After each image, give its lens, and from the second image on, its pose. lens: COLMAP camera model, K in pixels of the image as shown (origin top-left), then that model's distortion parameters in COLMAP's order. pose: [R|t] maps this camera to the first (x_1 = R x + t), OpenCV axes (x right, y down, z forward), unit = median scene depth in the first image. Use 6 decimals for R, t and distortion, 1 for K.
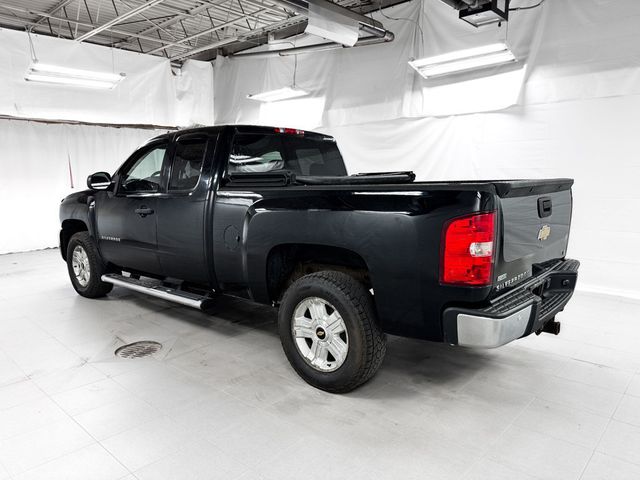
lens RADIAL K [[460.8, 0, 319.8], [0, 460.8, 238.8], [0, 0, 1]] dist [0.014991, -0.015575]
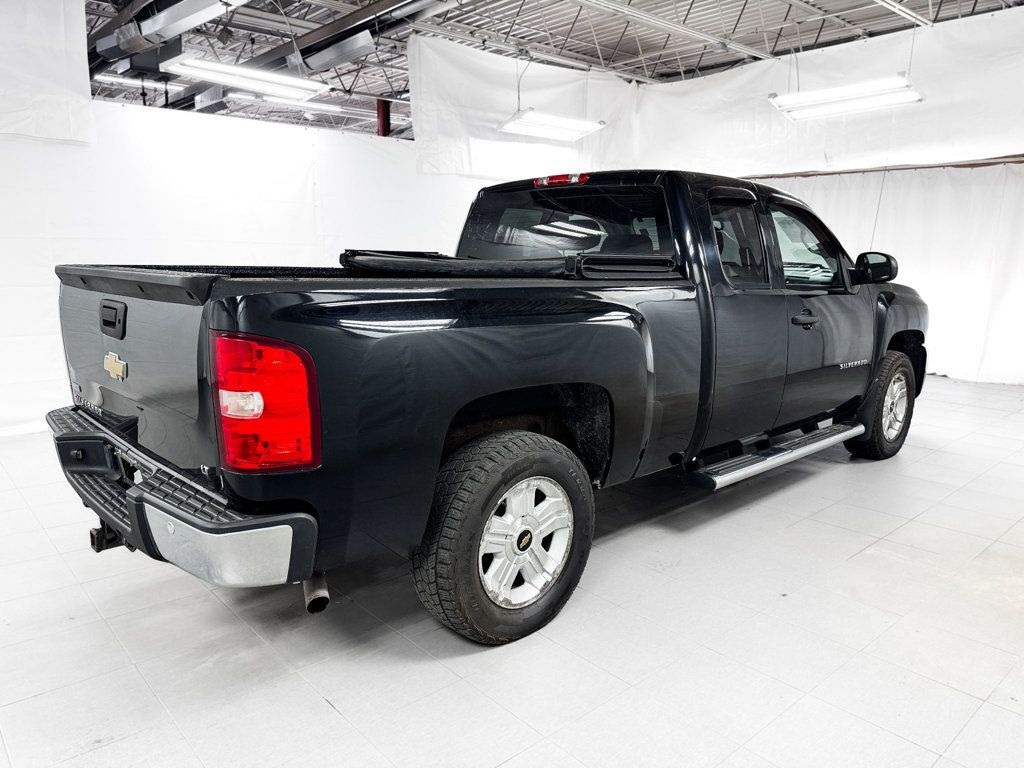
lens RADIAL K [[737.3, 0, 514.4], [0, 737.3, 387.7], [0, 0, 1]] dist [0.014991, -0.015575]
pose [[-0.112149, 0.188801, -0.975590, 0.724947], [-0.146182, 0.967968, 0.204130, -0.132335], [0.982880, 0.165507, -0.080957, 0.865921]]
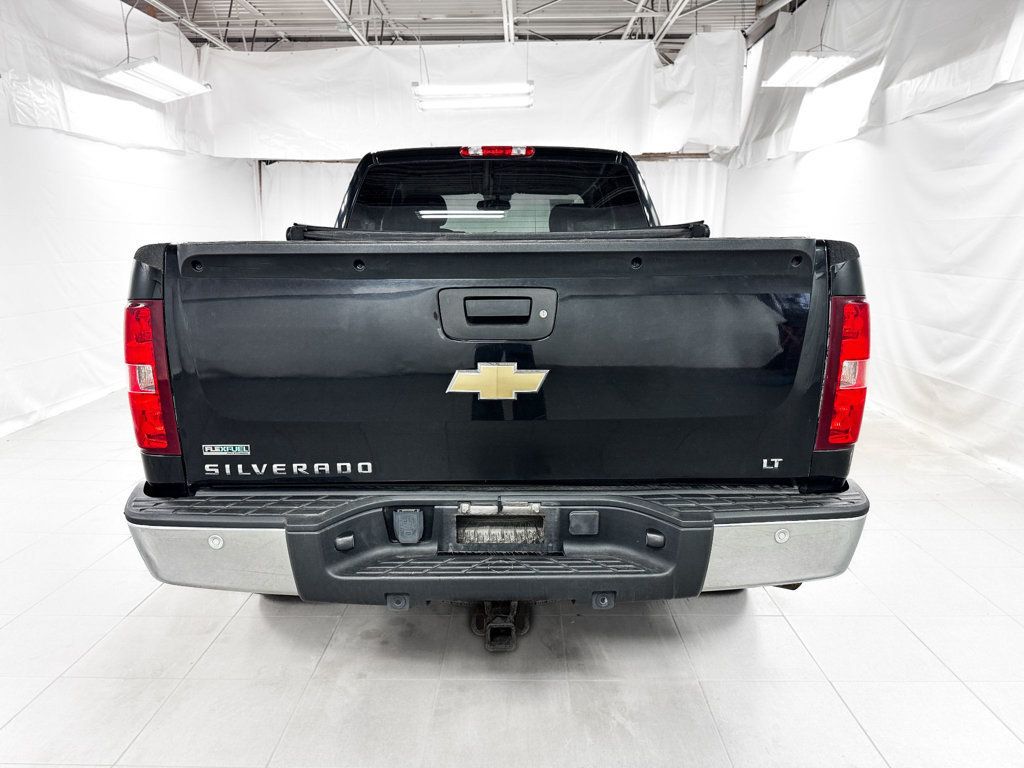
lens RADIAL K [[737.3, 0, 508.6], [0, 737.3, 381.7], [0, 0, 1]] dist [0.014991, -0.015575]
pose [[0.652811, 0.145912, -0.743335, 0.530039], [-0.102964, 0.989258, 0.103760, -0.041731], [0.750490, 0.008801, 0.660823, 0.343587]]
